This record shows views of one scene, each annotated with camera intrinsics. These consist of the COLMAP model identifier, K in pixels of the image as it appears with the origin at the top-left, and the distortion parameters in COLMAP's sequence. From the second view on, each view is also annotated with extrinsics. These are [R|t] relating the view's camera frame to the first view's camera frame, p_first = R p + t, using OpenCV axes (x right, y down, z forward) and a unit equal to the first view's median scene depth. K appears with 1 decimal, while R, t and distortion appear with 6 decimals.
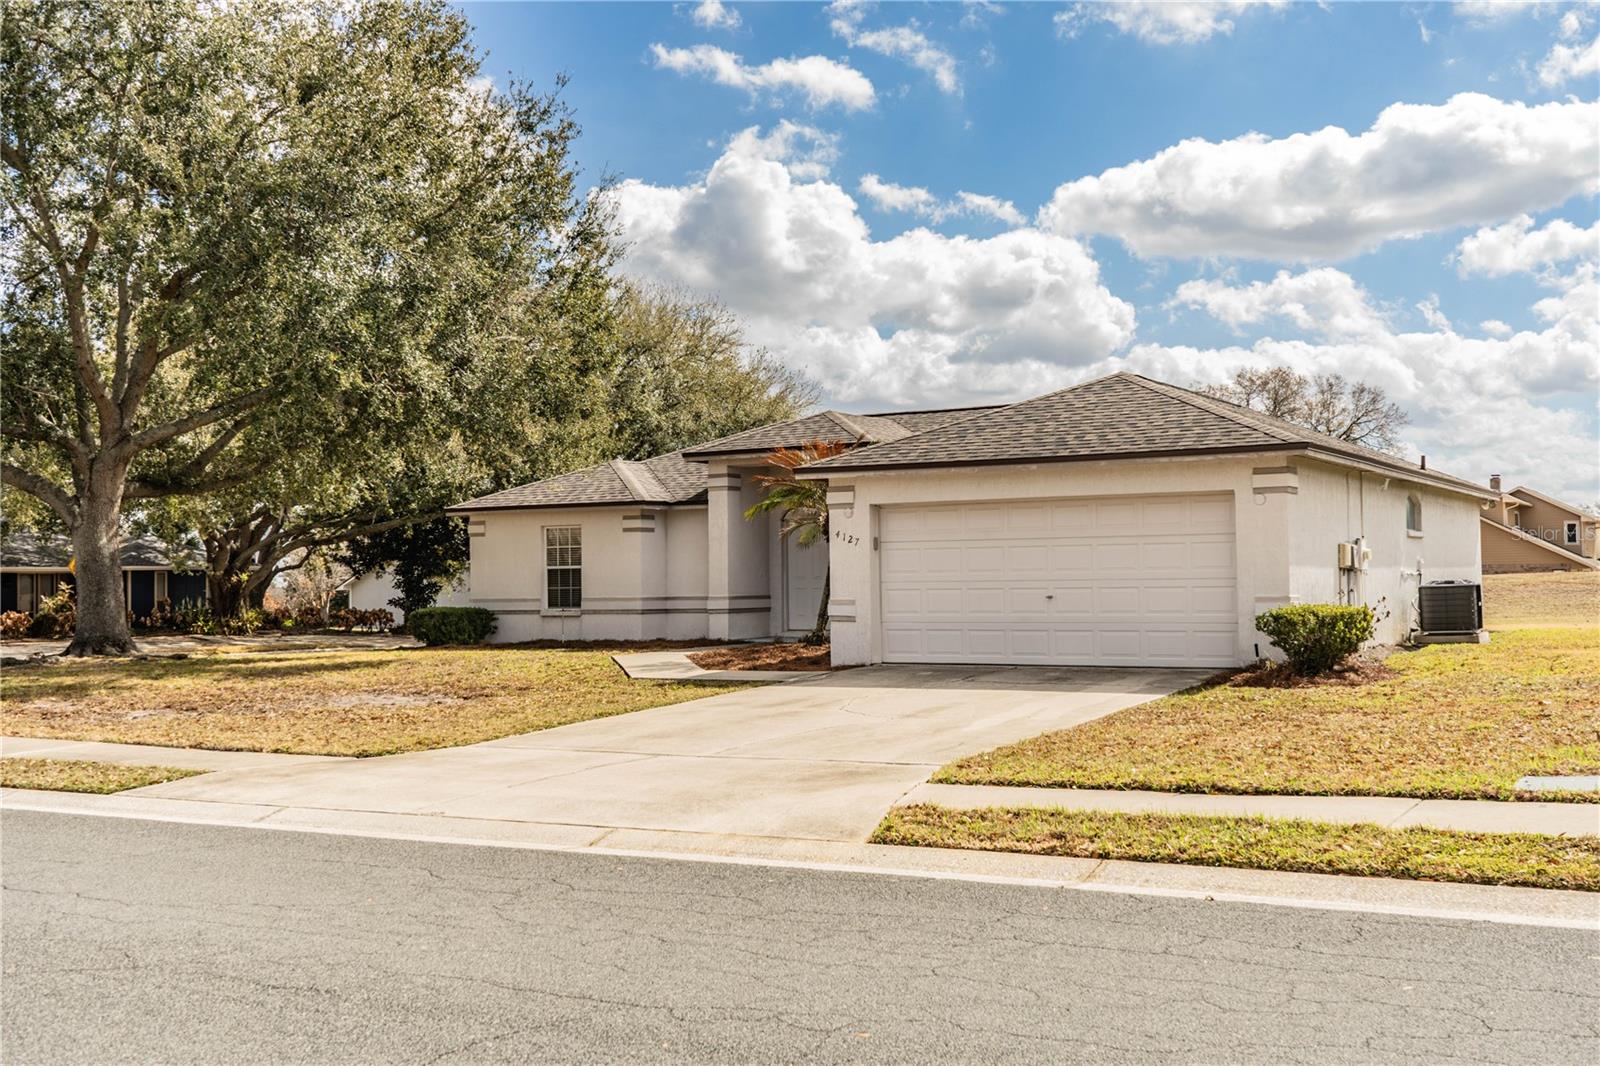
lens RADIAL K [[1680.7, 0, 798.8], [0, 1680.7, 535.0], [0, 0, 1]] dist [0.020807, 0.000000]
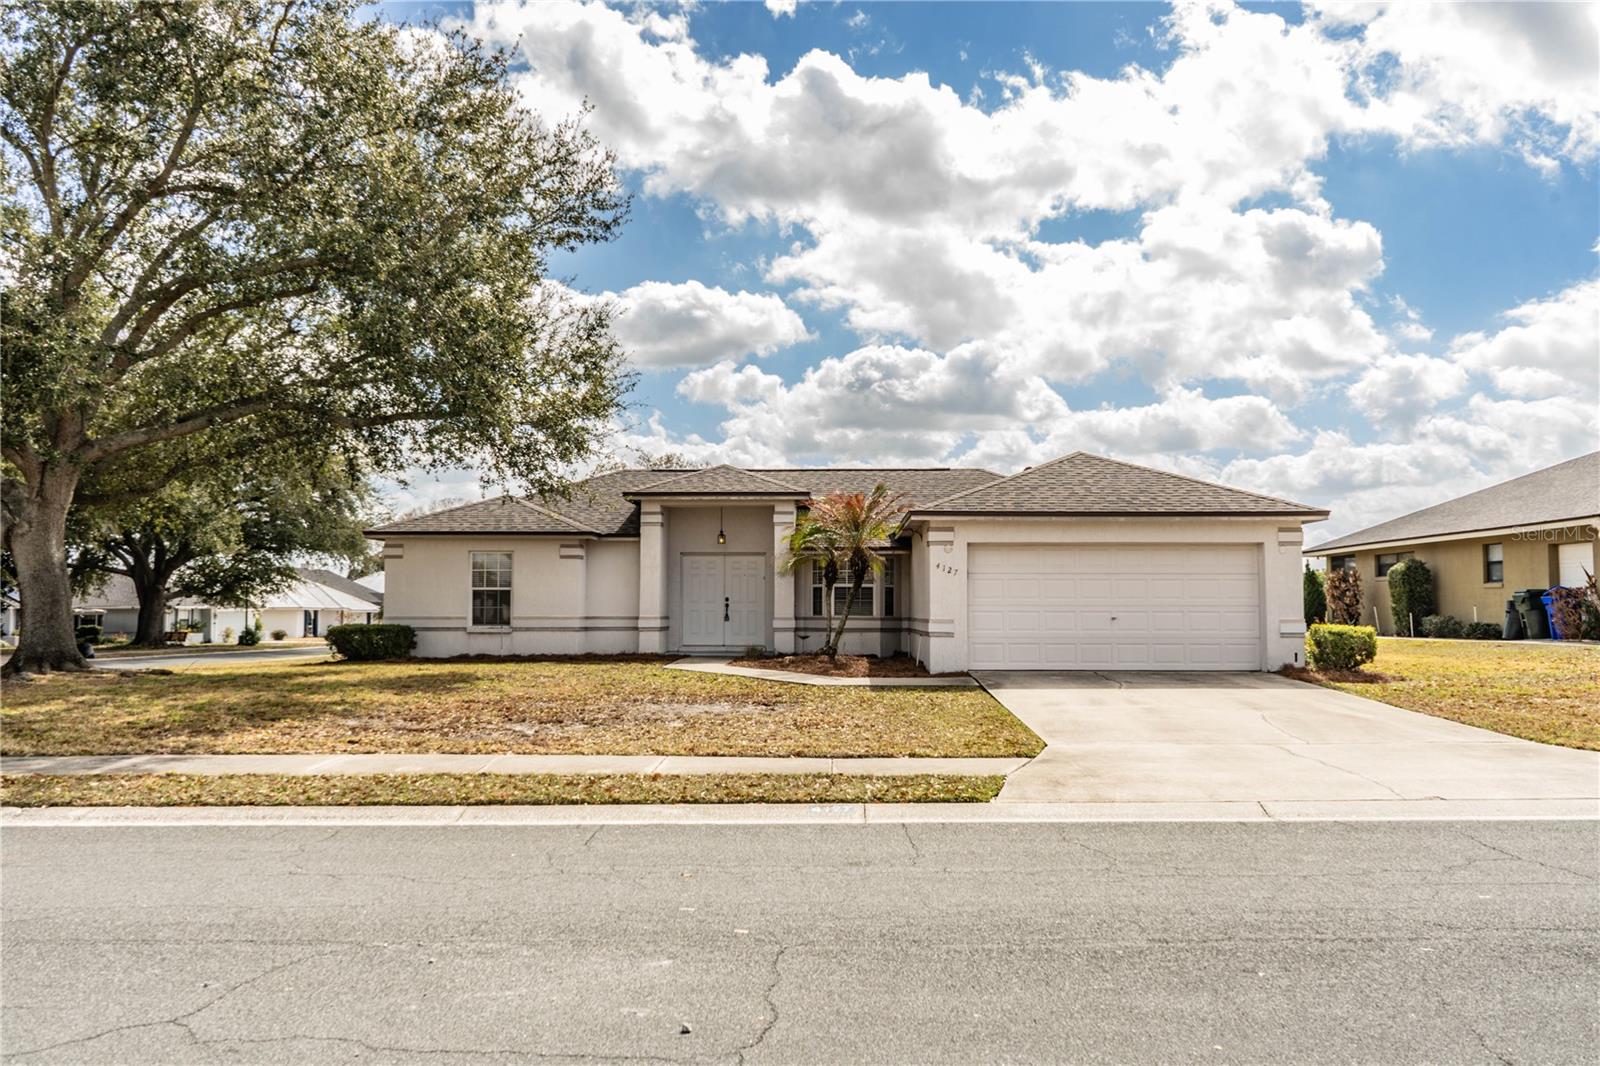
lens RADIAL K [[1281.2, 0, 800.4], [0, 1281.2, 535.5], [0, 0, 1]] dist [0.008062, 0.006118]
pose [[0.875031, 0.042098, 0.482232, -0.383349], [-0.026087, 0.998865, -0.039864, 0.012911], [-0.483363, 0.022303, 0.875136, 0.166617]]
